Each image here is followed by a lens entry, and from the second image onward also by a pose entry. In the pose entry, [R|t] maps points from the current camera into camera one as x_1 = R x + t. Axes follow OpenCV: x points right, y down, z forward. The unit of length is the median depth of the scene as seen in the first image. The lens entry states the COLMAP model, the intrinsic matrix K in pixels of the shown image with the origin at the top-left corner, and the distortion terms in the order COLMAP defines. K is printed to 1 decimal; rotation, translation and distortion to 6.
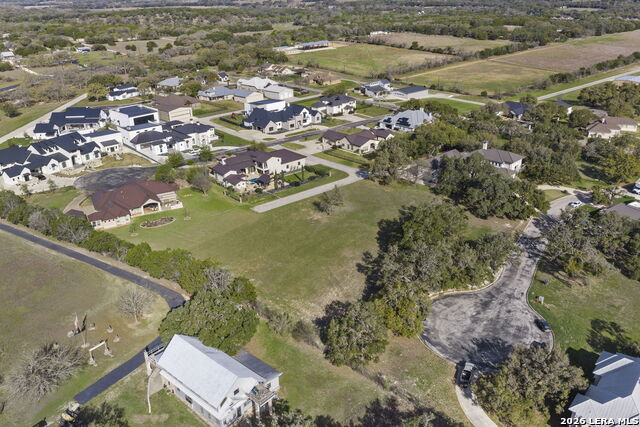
lens RADIAL K [[525.5, 0, 320.0], [0, 525.5, 213.5], [0, 0, 1]] dist [0.020727, -0.039264]
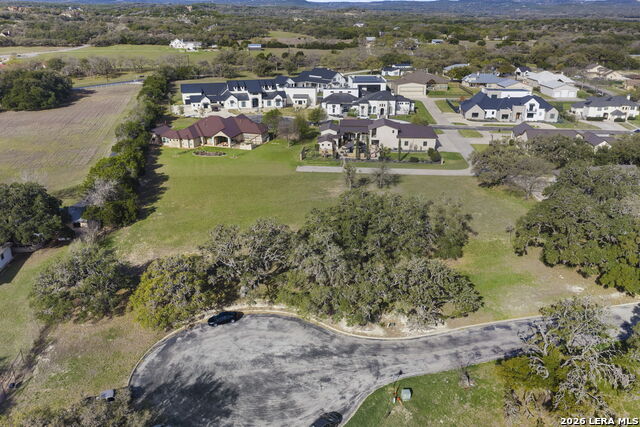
lens RADIAL K [[525.5, 0, 320.0], [0, 525.5, 213.5], [0, 0, 1]] dist [0.020727, -0.039264]
pose [[0.718518, 0.276607, -0.638139, 0.335976], [-0.297131, 0.951650, 0.077944, -0.009878], [0.628844, 0.133606, 0.765966, 0.283908]]
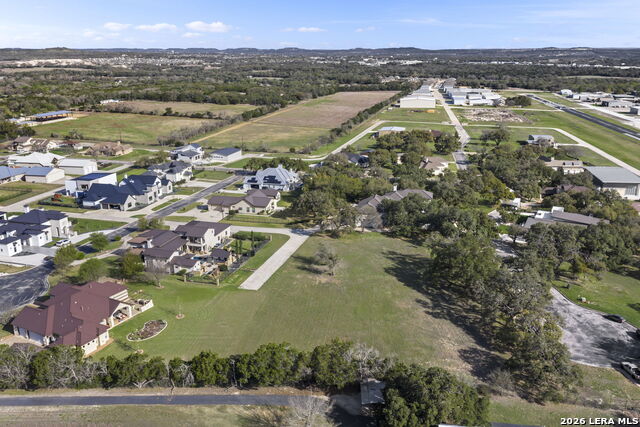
lens RADIAL K [[546.0, 0, 320.0], [0, 546.0, 213.5], [0, 0, 1]] dist [0.009179, -0.004961]
pose [[0.836065, -0.137269, 0.531181, -0.343830], [0.206553, 0.975711, -0.072963, -0.026043], [-0.508264, 0.170719, 0.844111, 0.140245]]
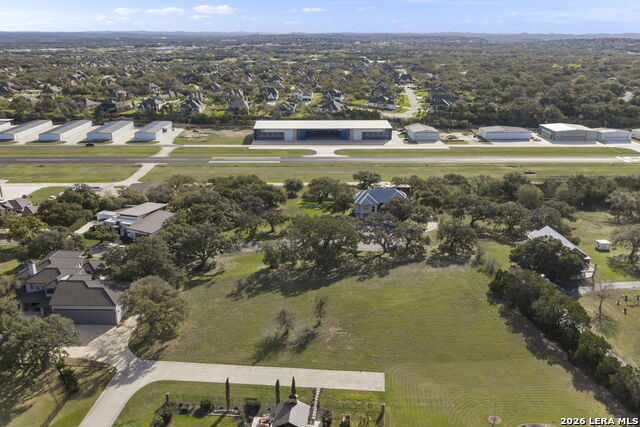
lens RADIAL K [[525.5, 0, 320.0], [0, 525.5, 213.5], [0, 0, 1]] dist [0.020727, -0.039264]
pose [[-0.690751, -0.211360, 0.691513, -0.328730], [0.306609, 0.780485, 0.544825, -0.372017], [-0.654870, 0.588362, -0.474316, 0.892518]]
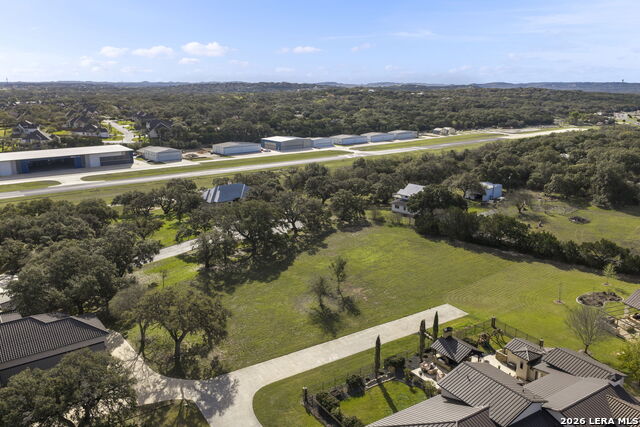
lens RADIAL K [[525.5, 0, 320.0], [0, 525.5, 213.5], [0, 0, 1]] dist [0.020727, -0.039264]
pose [[-0.989885, -0.008780, 0.141597, -0.037626], [0.079606, 0.791772, 0.605607, -0.345310], [-0.117430, 0.610753, -0.783065, 1.042379]]
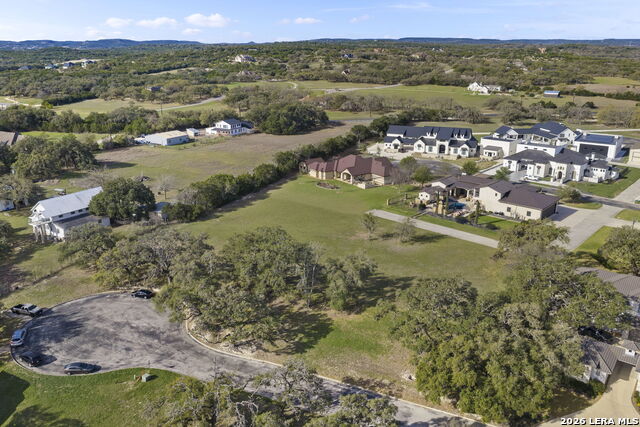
lens RADIAL K [[525.5, 0, 320.0], [0, 525.5, 213.5], [0, 0, 1]] dist [0.020727, -0.039264]
pose [[0.134694, 0.324872, -0.936117, 0.524686], [-0.406365, 0.879738, 0.246836, -0.139691], [0.903728, 0.347158, 0.250512, 0.508292]]
